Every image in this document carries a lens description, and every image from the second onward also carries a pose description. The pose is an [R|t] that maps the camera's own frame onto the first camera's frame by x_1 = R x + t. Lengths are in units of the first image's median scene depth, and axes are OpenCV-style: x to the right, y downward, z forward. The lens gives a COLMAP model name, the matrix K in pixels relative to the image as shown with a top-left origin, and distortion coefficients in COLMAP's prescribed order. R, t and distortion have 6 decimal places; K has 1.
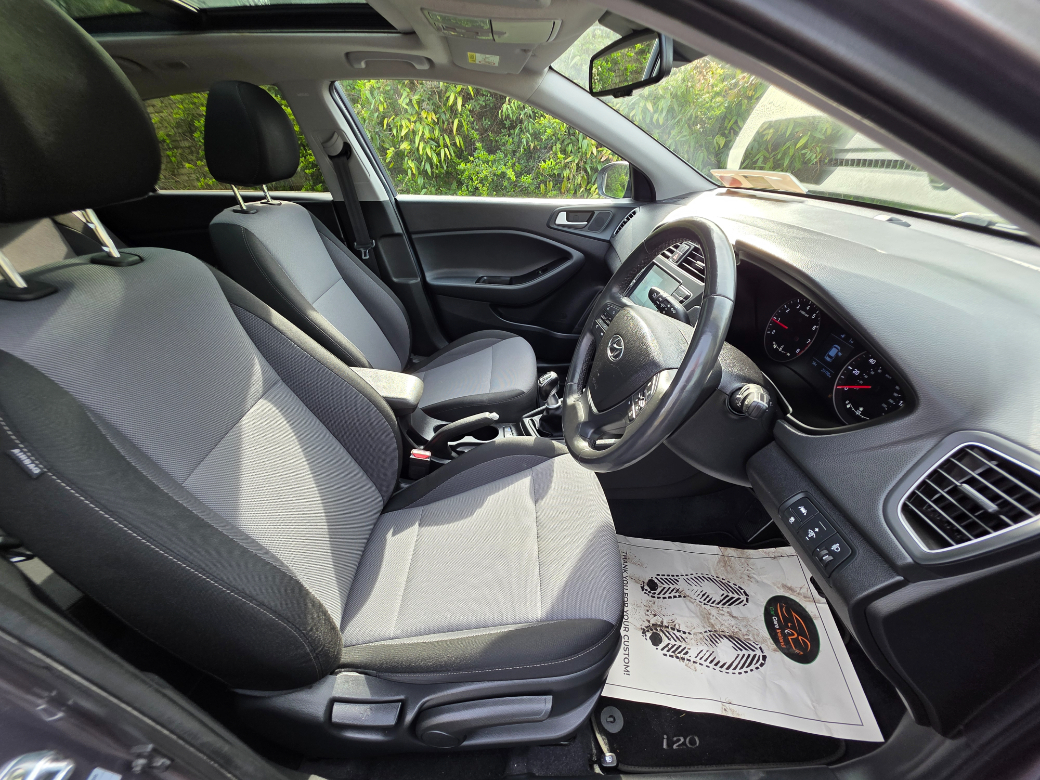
lens RADIAL K [[412.8, 0, 525.4], [0, 412.8, 390.5], [0, 0, 1]] dist [-0.000643, 0.000656]
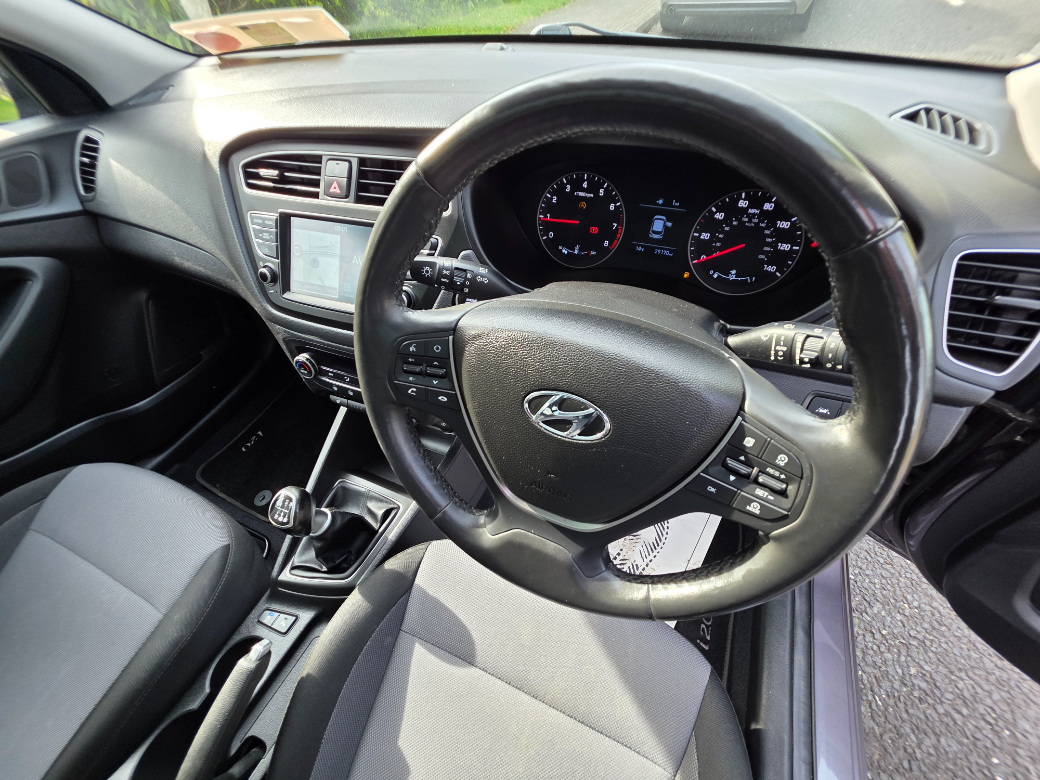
lens RADIAL K [[412.8, 0, 521.5], [0, 412.8, 388.3], [0, 0, 1]] dist [-0.000643, 0.000656]
pose [[0.426182, -0.666498, 0.611678, -0.028087], [0.520932, 0.733610, 0.436402, -0.156267], [-0.739594, 0.132656, 0.659851, 0.319799]]
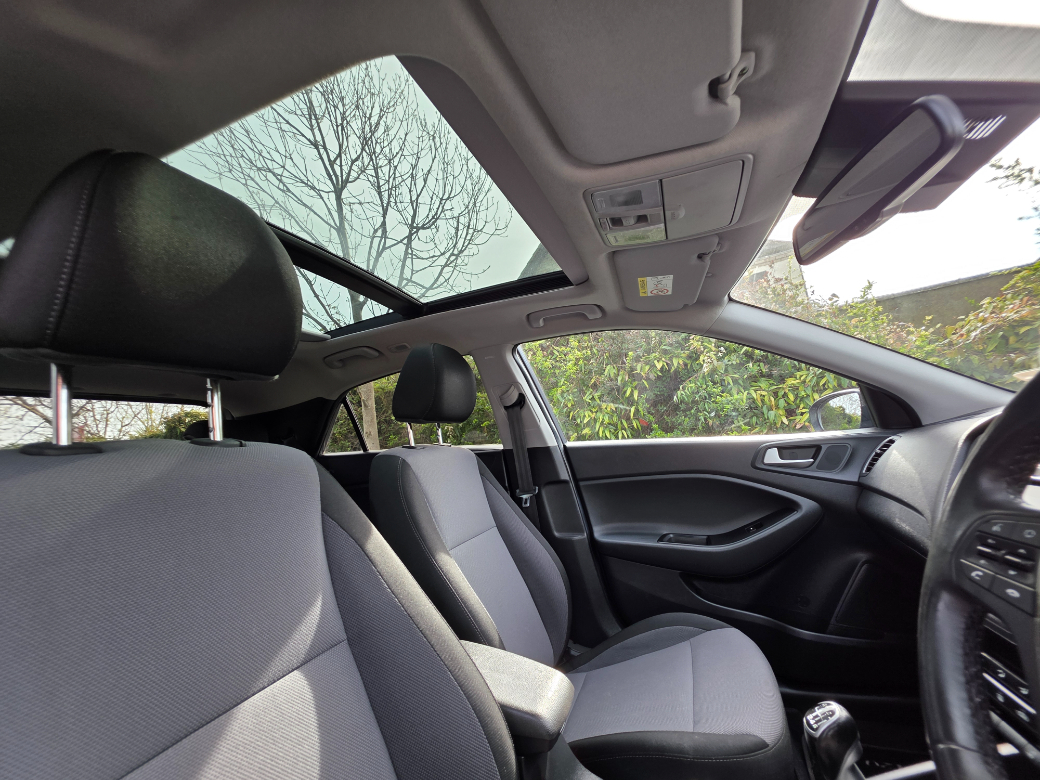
lens RADIAL K [[412.8, 0, 523.2], [0, 412.8, 389.0], [0, 0, 1]] dist [-0.000643, 0.000656]
pose [[0.916856, -0.116309, -0.381901, -0.029887], [-0.146125, 0.792463, -0.592158, 0.002025], [0.371515, 0.598728, 0.709578, 0.232899]]
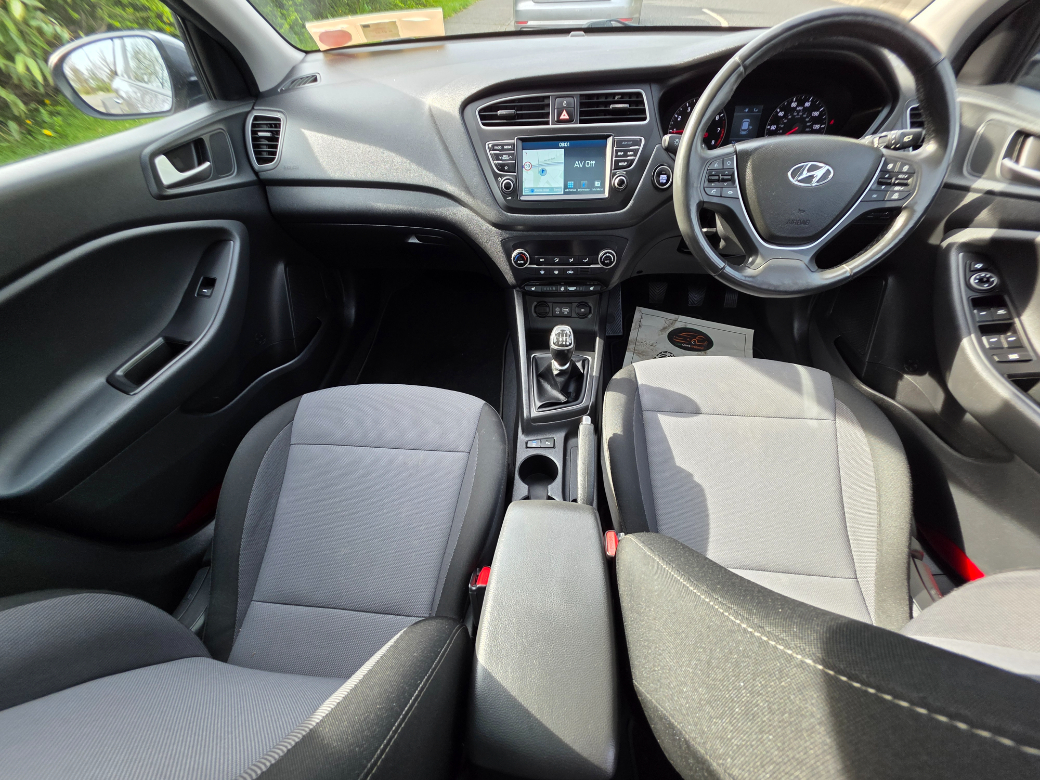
lens RADIAL K [[412.8, 0, 519.9], [0, 412.8, 390.4], [0, 0, 1]] dist [-0.000643, 0.000656]
pose [[0.130554, -0.706069, 0.696004, -0.407820], [0.559562, 0.631991, 0.536170, -0.307506], [-0.818441, 0.319458, 0.477599, 0.555560]]
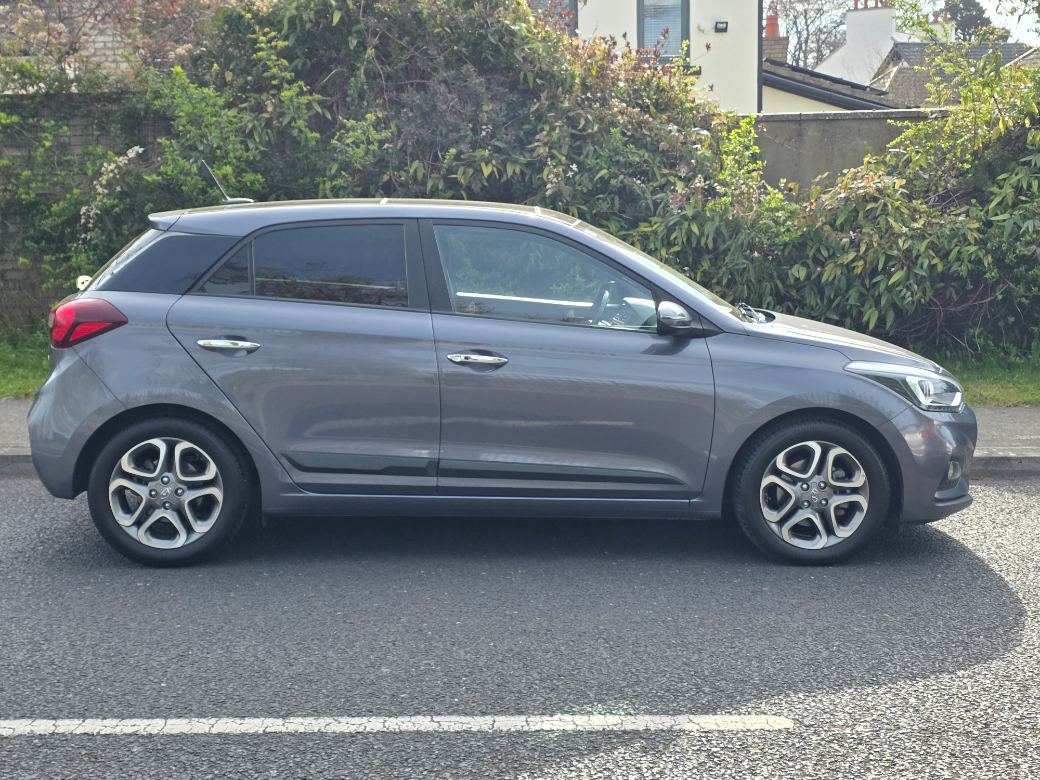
lens RADIAL K [[1432.3, 0, 518.3], [0, 1432.3, 392.1], [0, 0, 1]] dist [-0.027012, 0.000000]
pose [[0.998881, 0.046987, 0.005308, -0.093613], [-0.039910, 0.897955, -0.438275, 2.345730], [-0.025360, 0.437573, 0.898825, -3.837233]]
